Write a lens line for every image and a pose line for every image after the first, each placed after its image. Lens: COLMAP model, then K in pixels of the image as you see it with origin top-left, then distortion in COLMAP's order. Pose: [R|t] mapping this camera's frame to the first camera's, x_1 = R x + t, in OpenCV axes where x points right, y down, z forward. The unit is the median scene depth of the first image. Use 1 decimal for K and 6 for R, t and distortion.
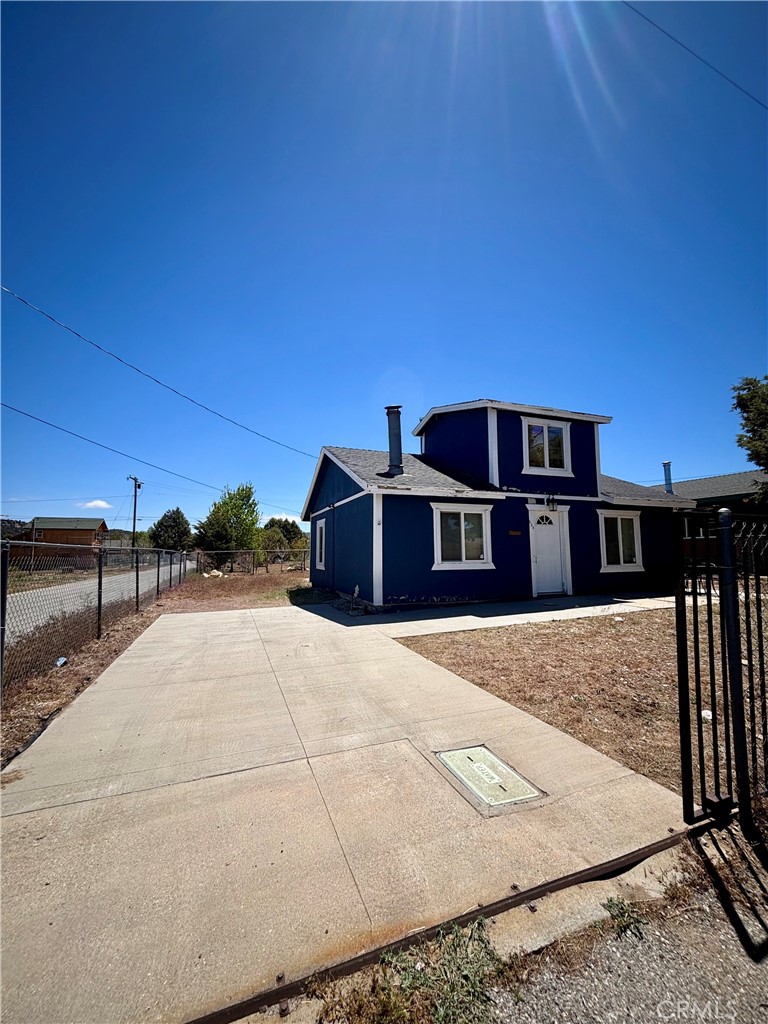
lens RADIAL K [[412.4, 0, 383.0], [0, 412.4, 514.6], [0, 0, 1]] dist [0.001781, 0.000045]
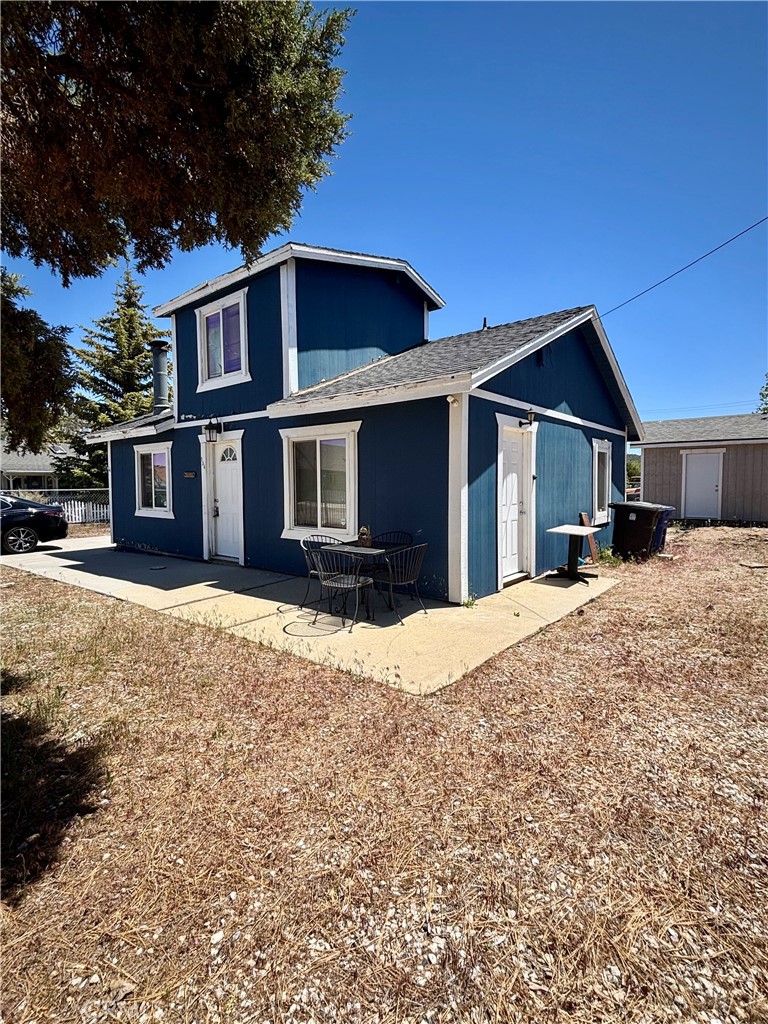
lens RADIAL K [[502.9, 0, 383.3], [0, 502.9, 514.1], [0, 0, 1]] dist [0.001830, 0.000055]
pose [[0.518217, 0.059328, -0.853189, 1.273279], [0.086956, 0.988766, 0.121571, 0.032904], [0.850817, -0.137190, 0.507237, 0.793964]]
